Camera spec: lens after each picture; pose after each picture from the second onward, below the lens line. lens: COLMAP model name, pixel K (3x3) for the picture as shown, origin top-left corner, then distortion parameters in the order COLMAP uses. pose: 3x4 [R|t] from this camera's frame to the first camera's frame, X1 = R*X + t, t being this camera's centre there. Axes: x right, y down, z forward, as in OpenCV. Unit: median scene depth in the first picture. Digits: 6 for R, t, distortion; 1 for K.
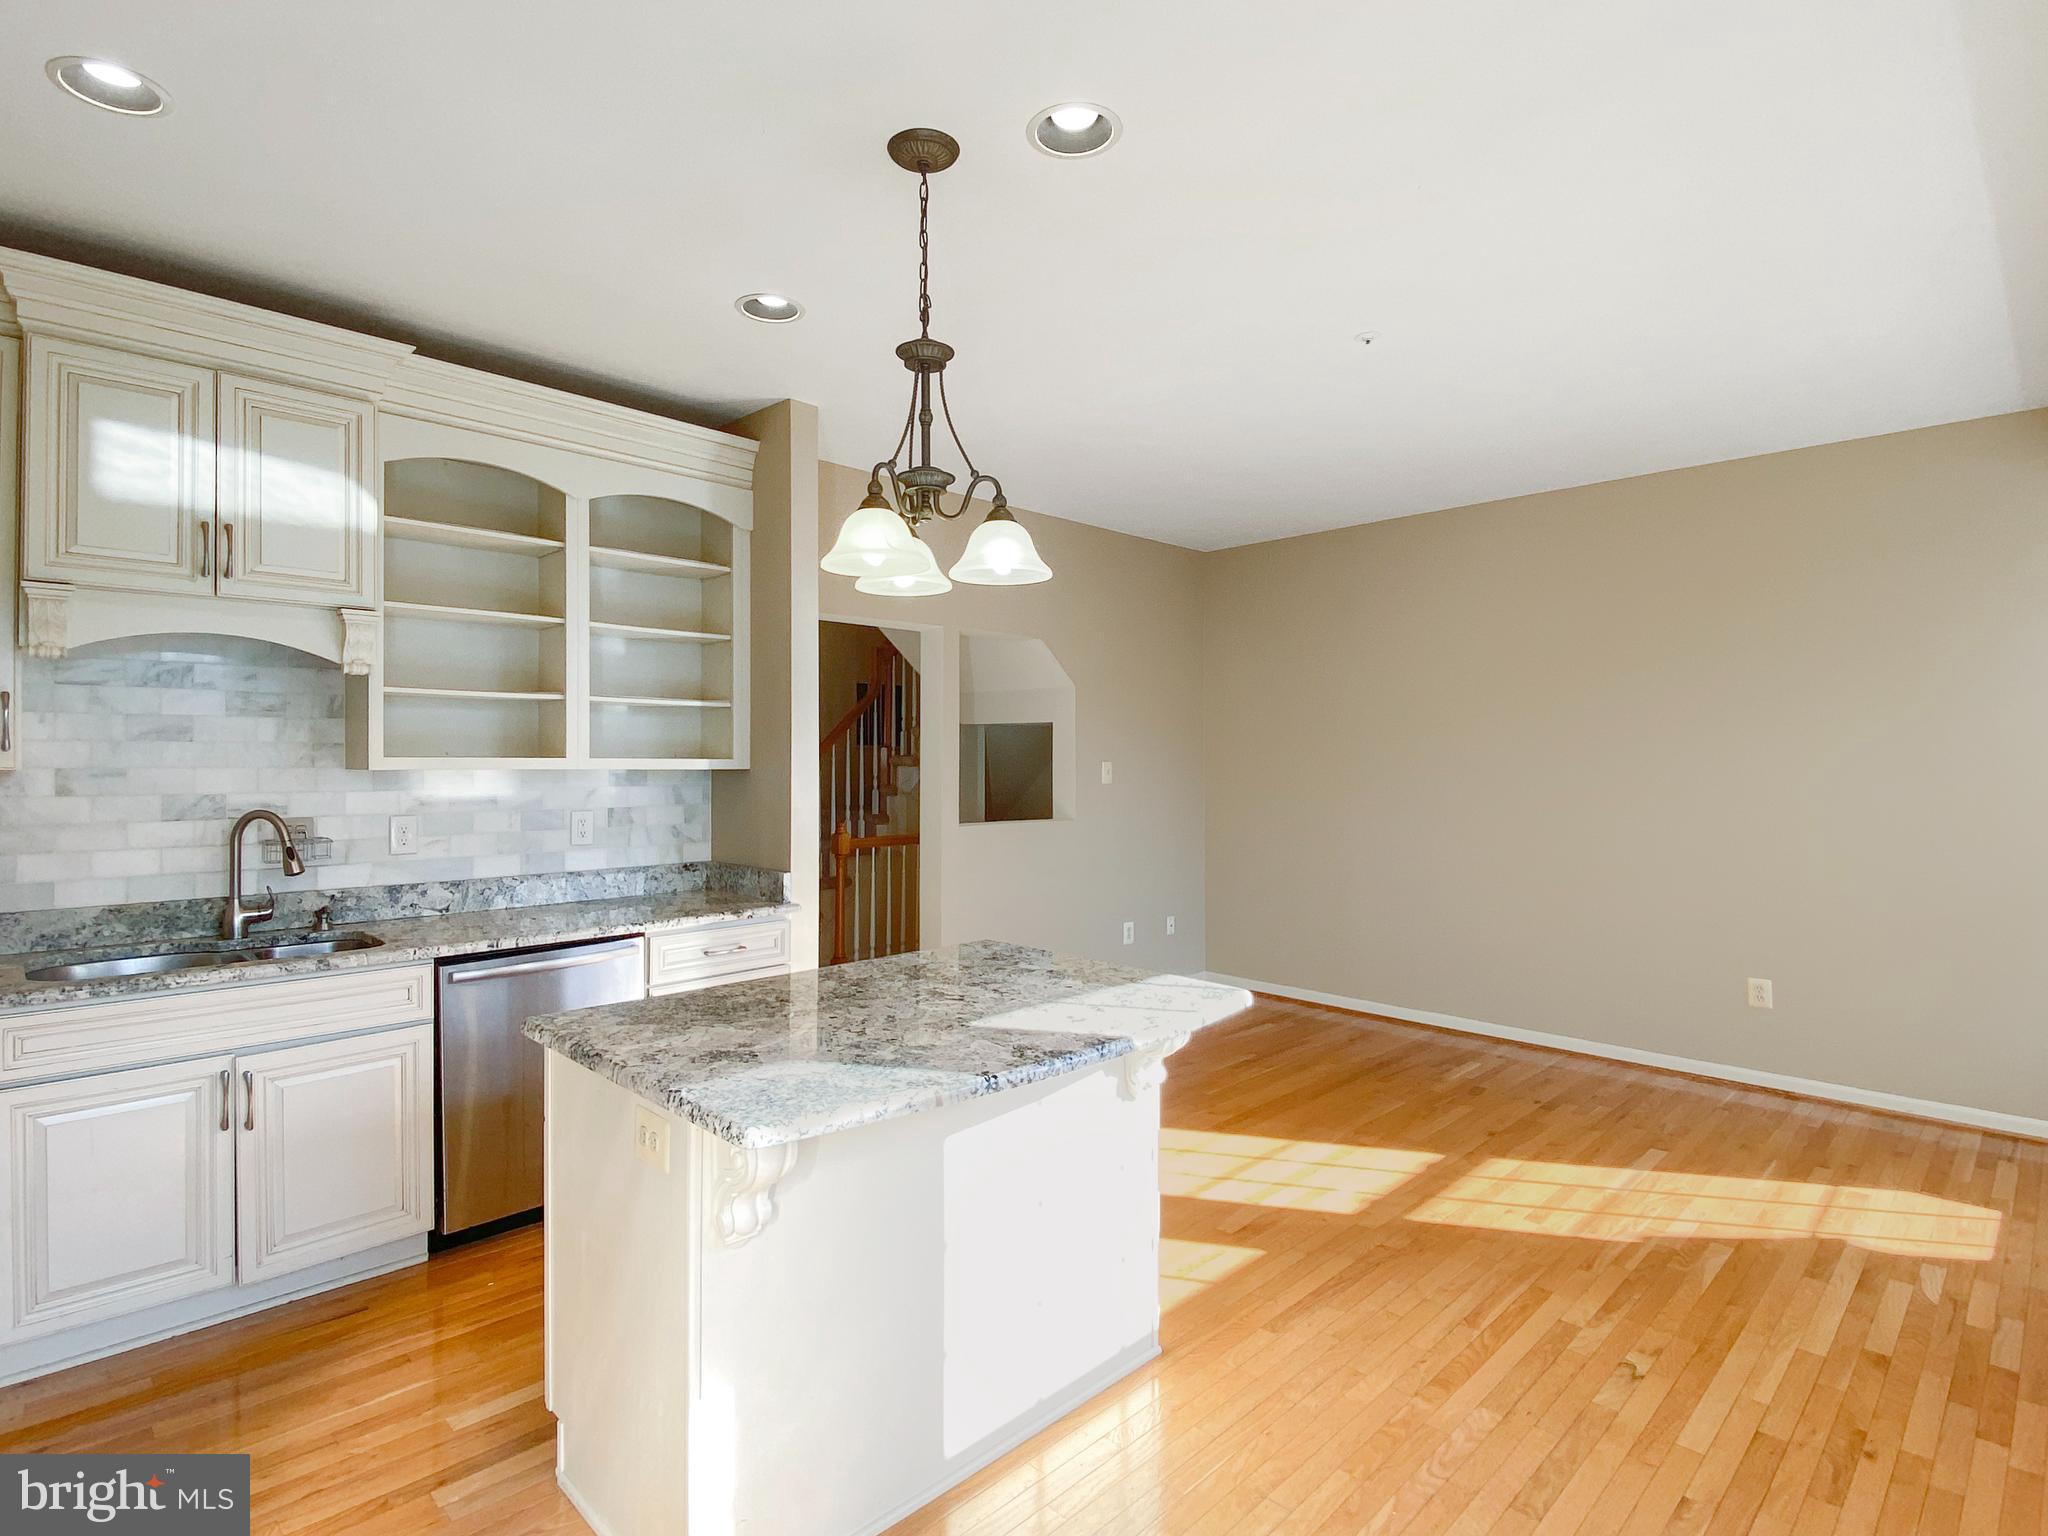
lens RADIAL K [[1035.9, 0, 1024.0], [0, 1035.9, 768.0], [0, 0, 1]] dist [0.070905, -0.065300]
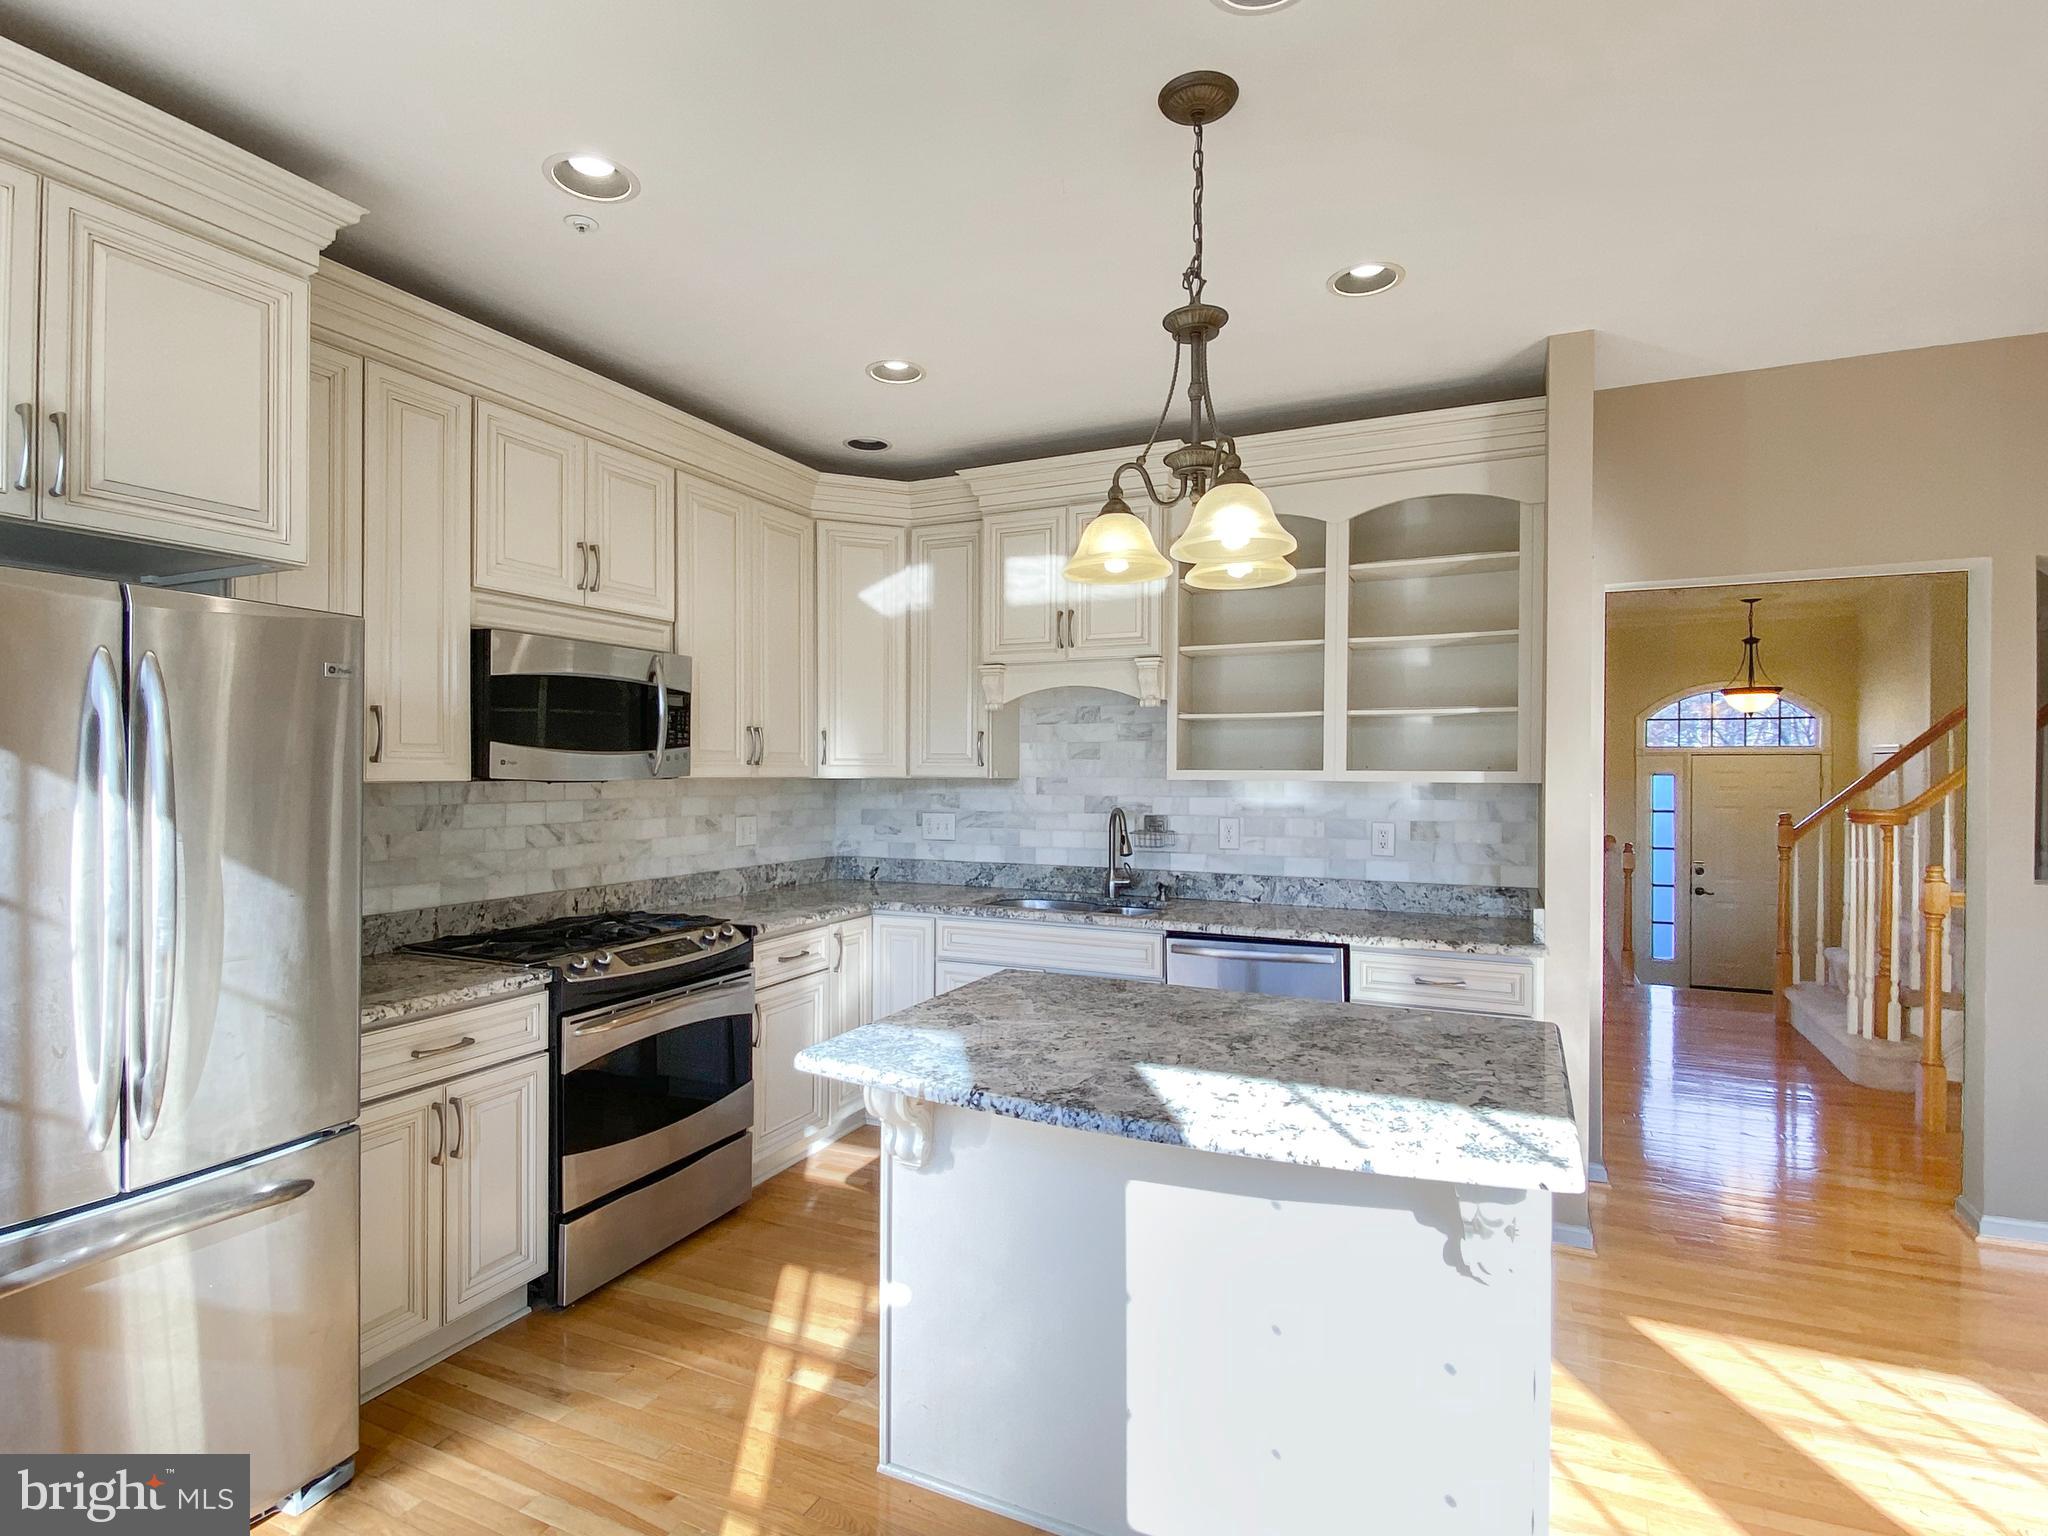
lens RADIAL K [[1035.9, 0, 1024.0], [0, 1035.9, 768.0], [0, 0, 1]] dist [0.070905, -0.065300]
pose [[0.334190, -0.004875, -0.942493, 0.487249], [-0.009831, 0.999914, -0.008658, 0.000343], [0.942454, 0.012160, 0.334114, 0.384088]]
